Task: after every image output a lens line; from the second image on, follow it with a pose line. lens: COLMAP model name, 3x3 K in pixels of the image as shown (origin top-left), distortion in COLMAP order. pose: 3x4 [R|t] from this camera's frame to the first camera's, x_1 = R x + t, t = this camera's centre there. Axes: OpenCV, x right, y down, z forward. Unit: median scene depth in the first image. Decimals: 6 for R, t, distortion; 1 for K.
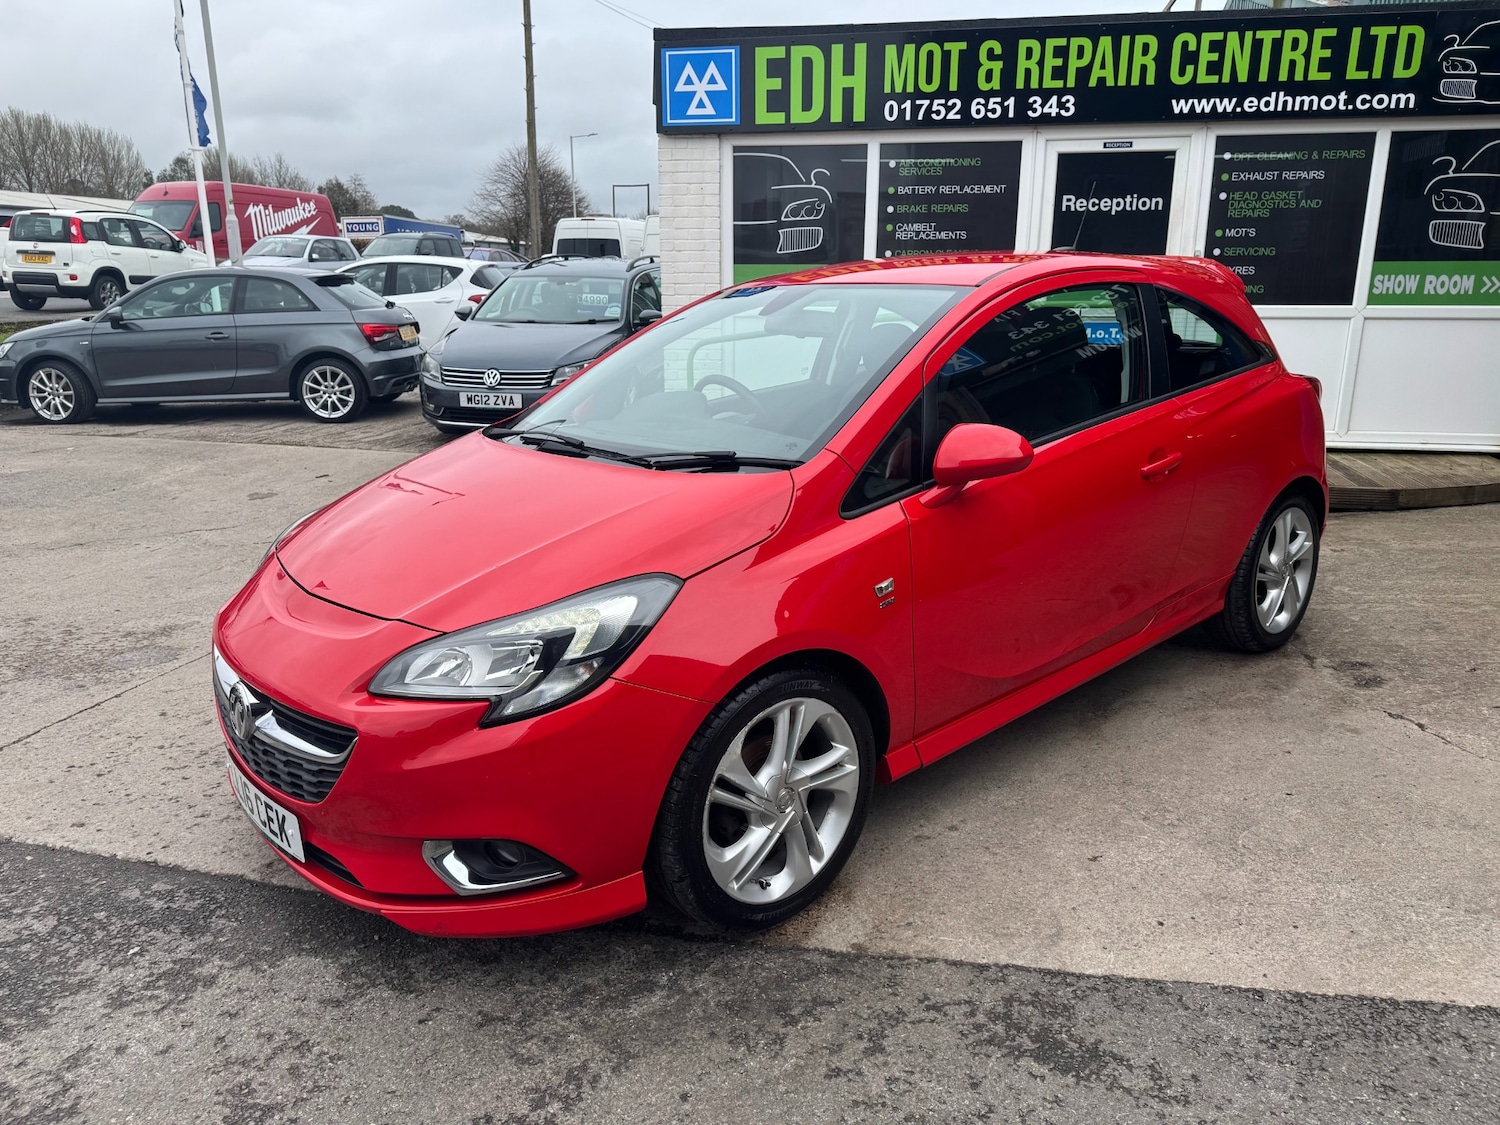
lens RADIAL K [[1050.9, 0, 750.0], [0, 1050.9, 562.5], [0, 0, 1]] dist [0.020456, -0.024610]
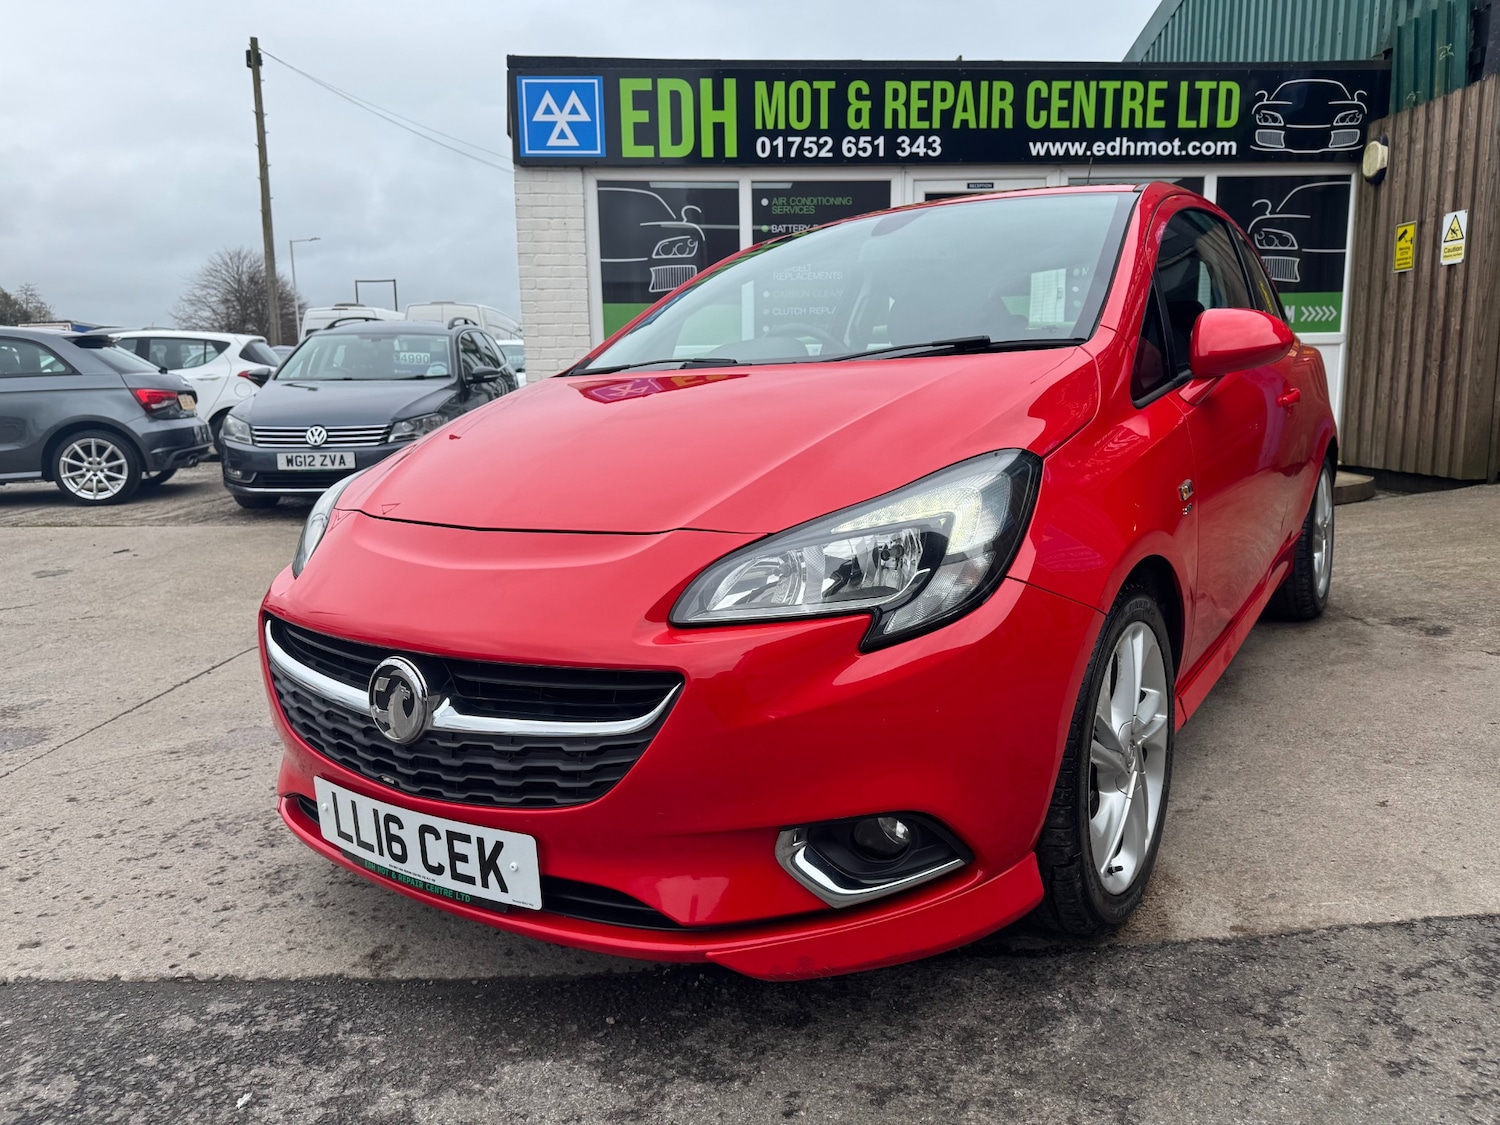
lens RADIAL K [[1050.9, 0, 750.0], [0, 1050.9, 562.5], [0, 0, 1]] dist [0.020456, -0.024610]
pose [[0.968244, -0.058380, 0.243097, -0.142313], [0.082496, 0.992498, -0.090231, 0.044527], [-0.236006, 0.107420, 0.965796, 0.097949]]
